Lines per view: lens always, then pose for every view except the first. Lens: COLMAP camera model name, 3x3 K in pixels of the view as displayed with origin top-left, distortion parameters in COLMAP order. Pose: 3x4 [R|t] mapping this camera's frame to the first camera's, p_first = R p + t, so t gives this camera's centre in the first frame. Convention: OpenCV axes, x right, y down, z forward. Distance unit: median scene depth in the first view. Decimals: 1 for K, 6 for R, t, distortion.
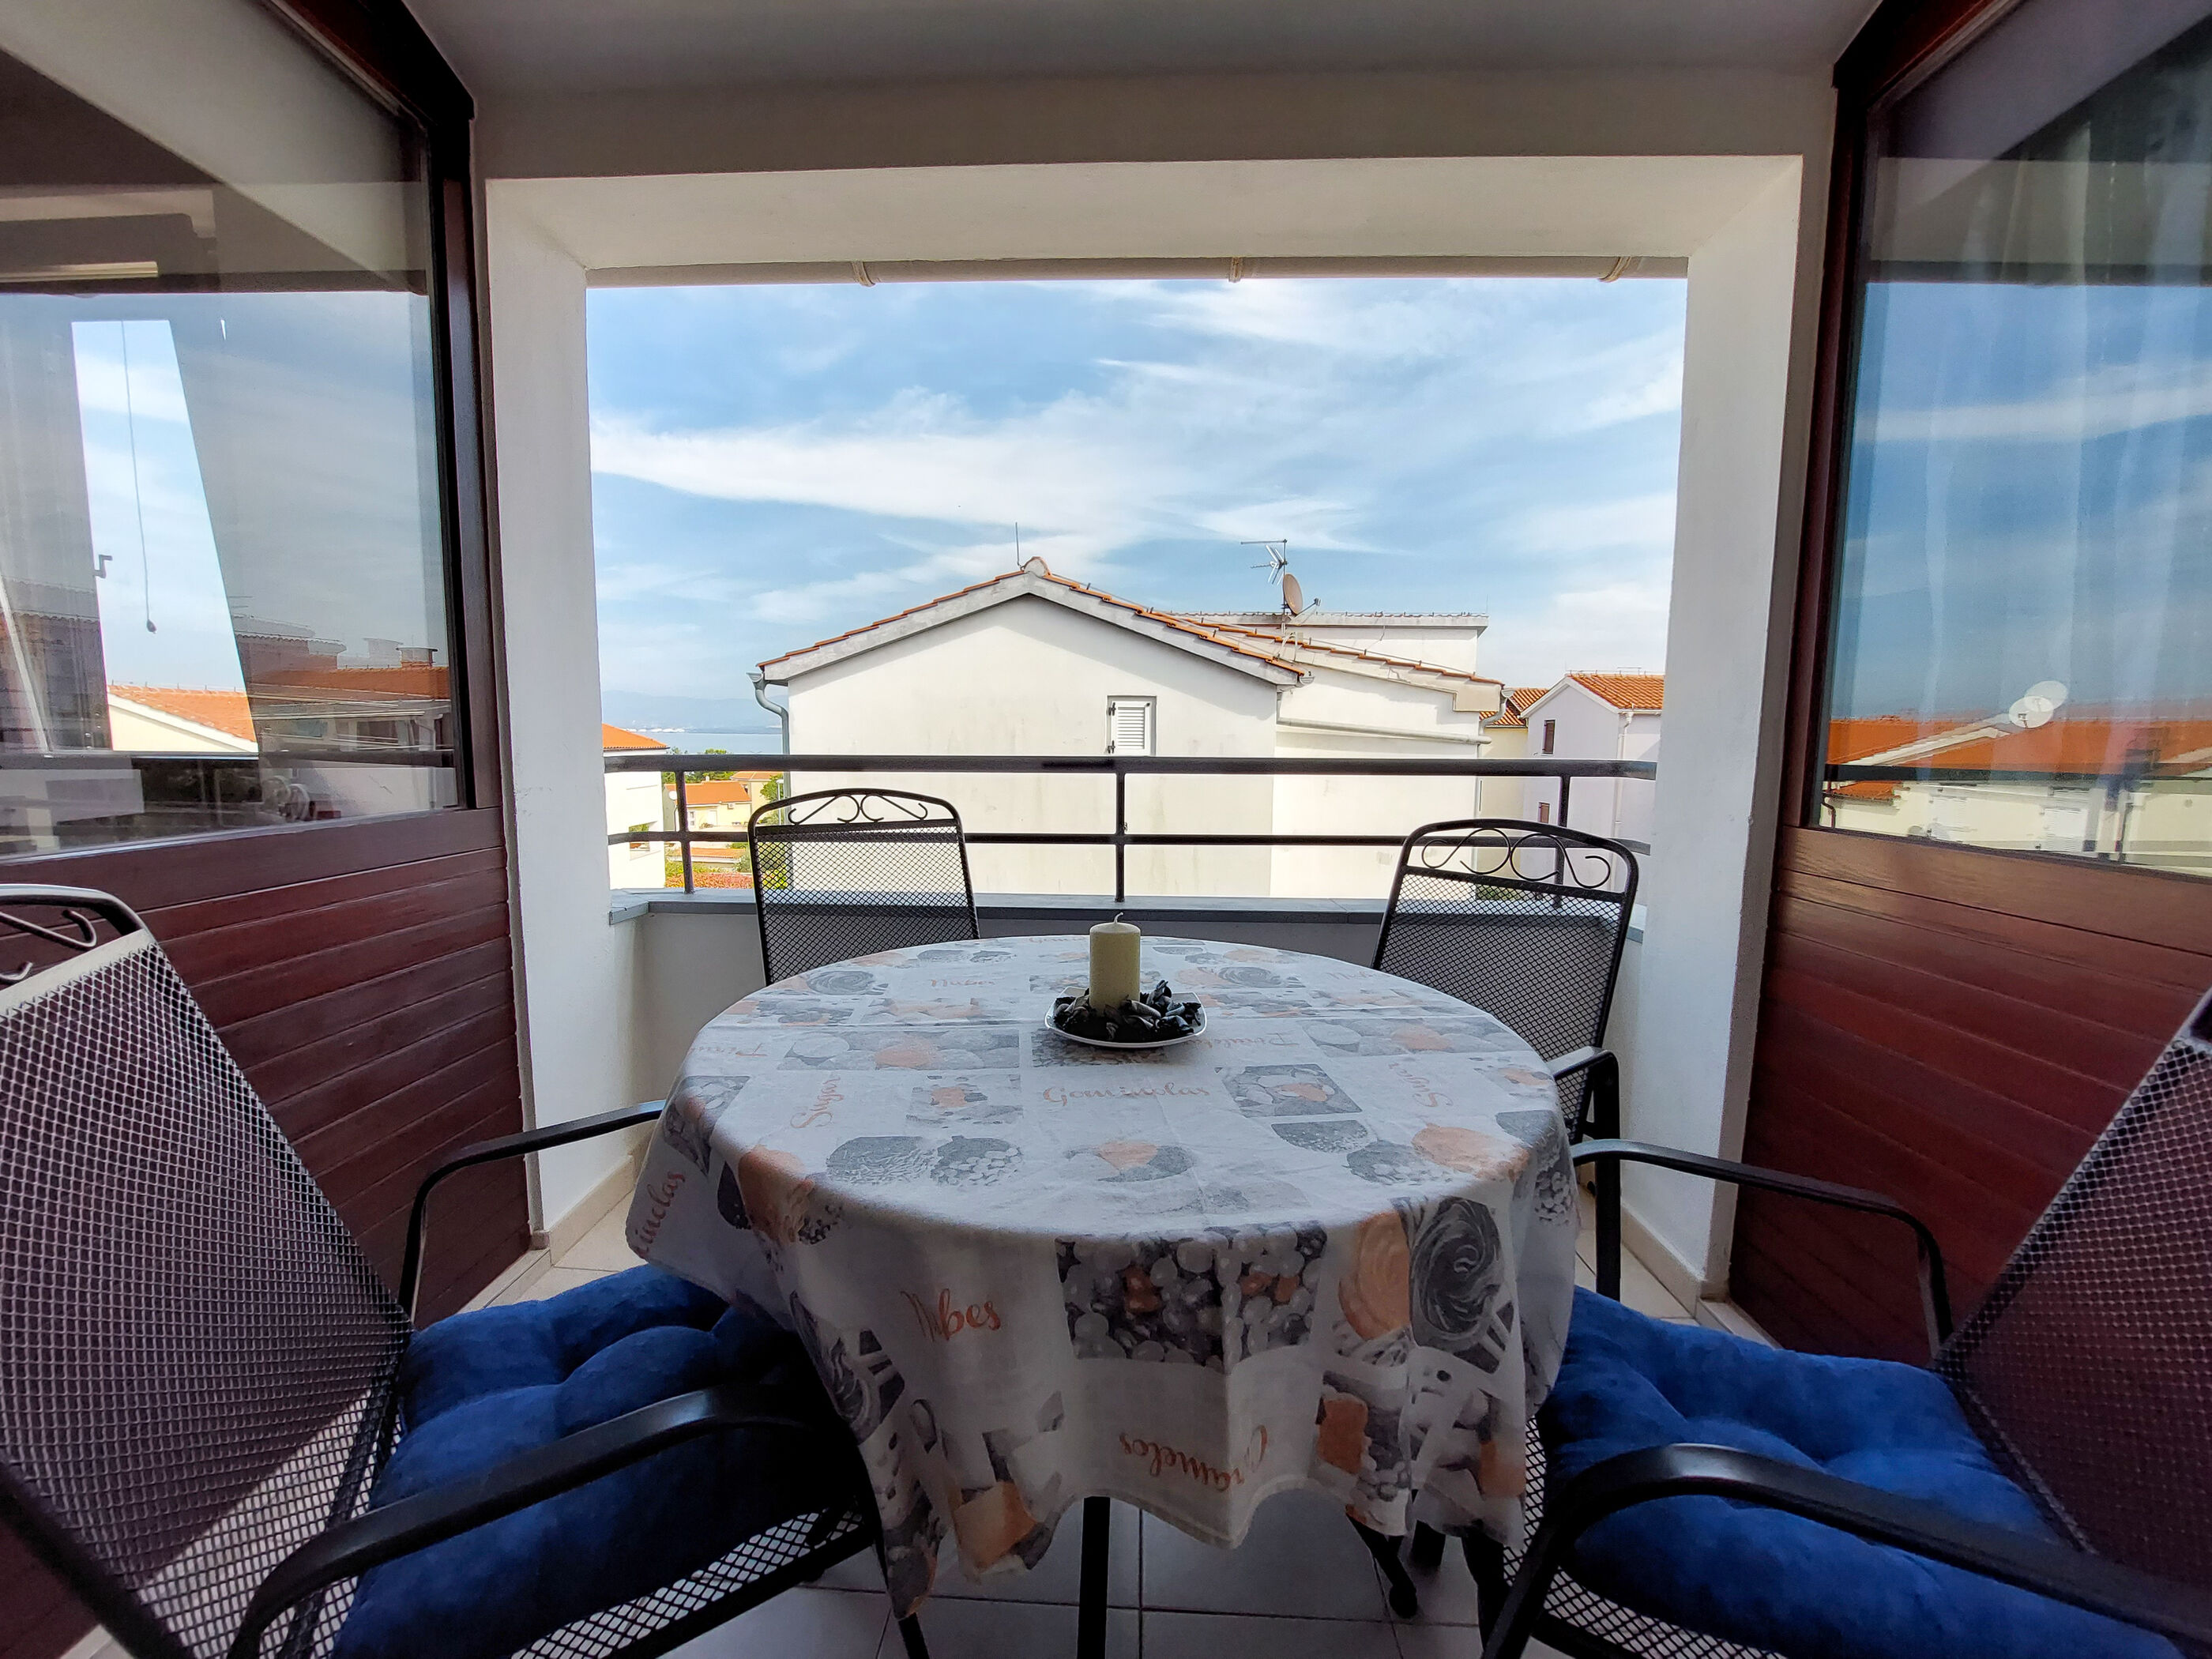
lens RADIAL K [[885.7, 0, 1092.5], [0, 885.7, 827.9], [0, 0, 1]] dist [-0.004154, -0.000391]
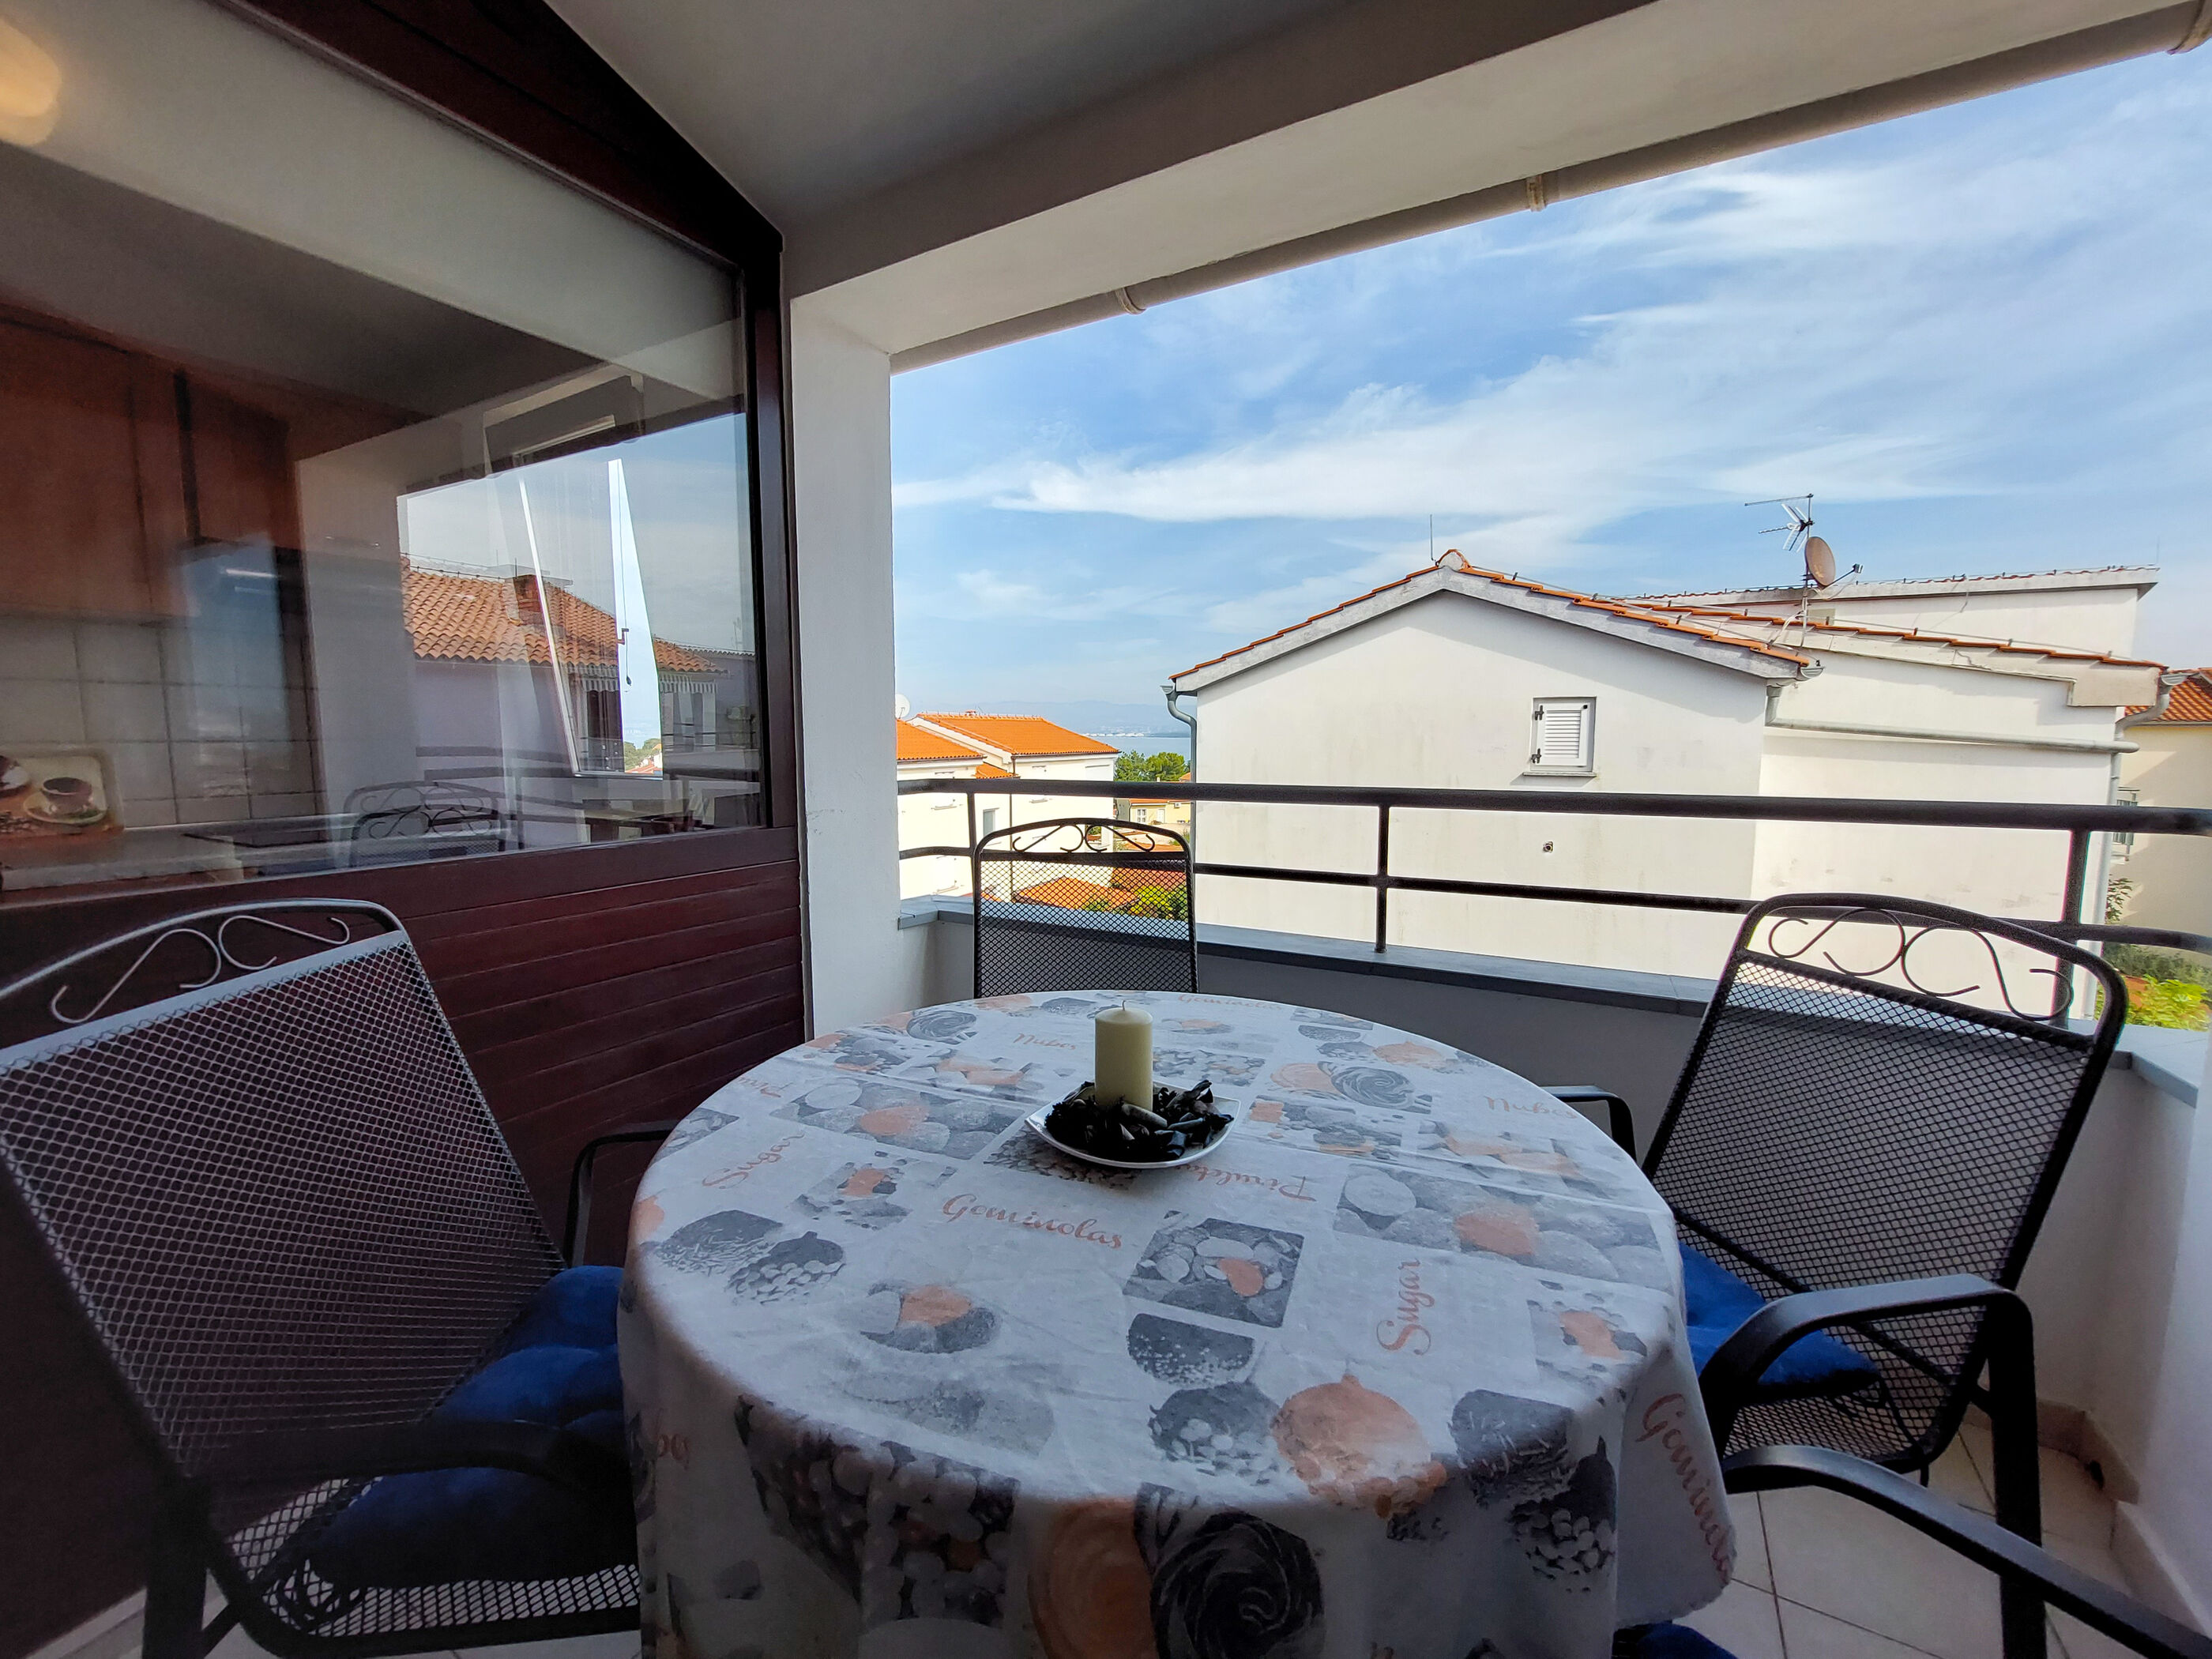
lens RADIAL K [[881.6, 0, 1103.2], [0, 881.6, 823.6], [0, 0, 1]] dist [-0.009312, -0.006392]
pose [[0.888313, 0.036764, -0.457764, 0.256070], [-0.040241, 0.999188, 0.002158, -0.049371], [0.457472, 0.016504, 0.889071, 0.142472]]
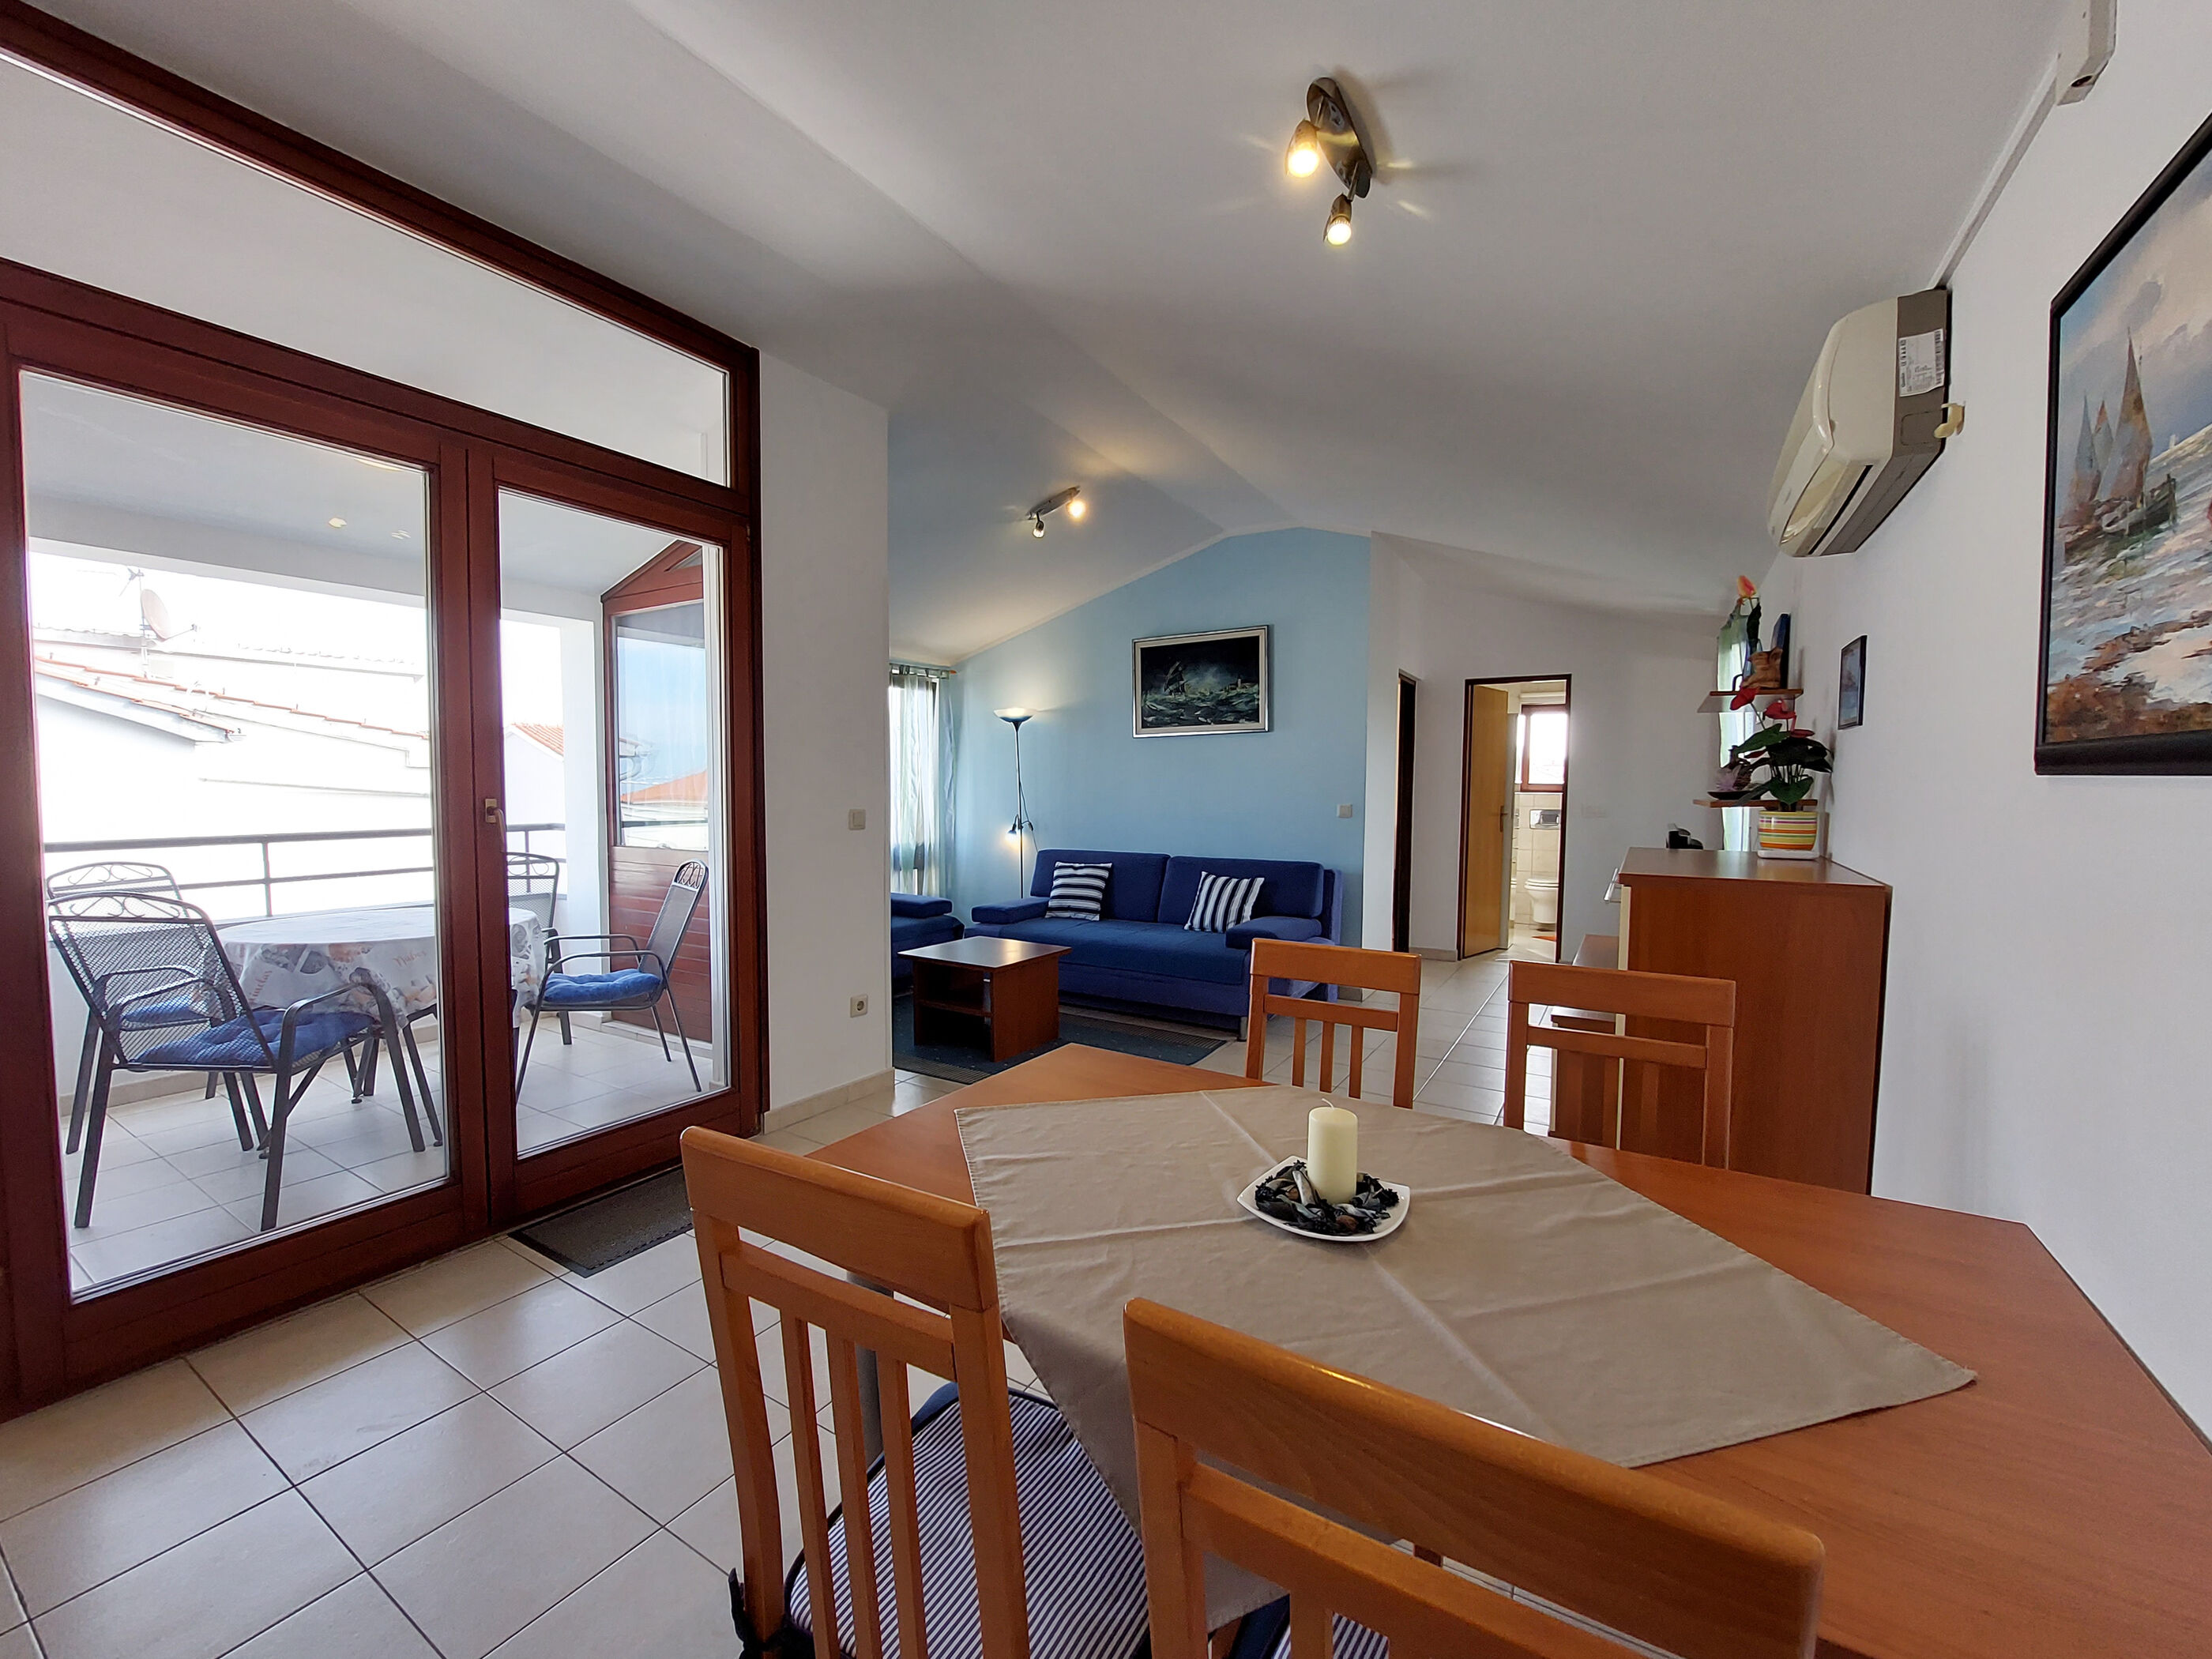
lens RADIAL K [[885.7, 0, 1092.5], [0, 885.7, 827.9], [0, 0, 1]] dist [-0.004154, -0.000391]
pose [[0.482670, -0.048880, 0.874437, -0.995525], [0.086567, 0.996215, 0.007904, 0.050818], [-0.871513, 0.071882, 0.485075, -1.815675]]
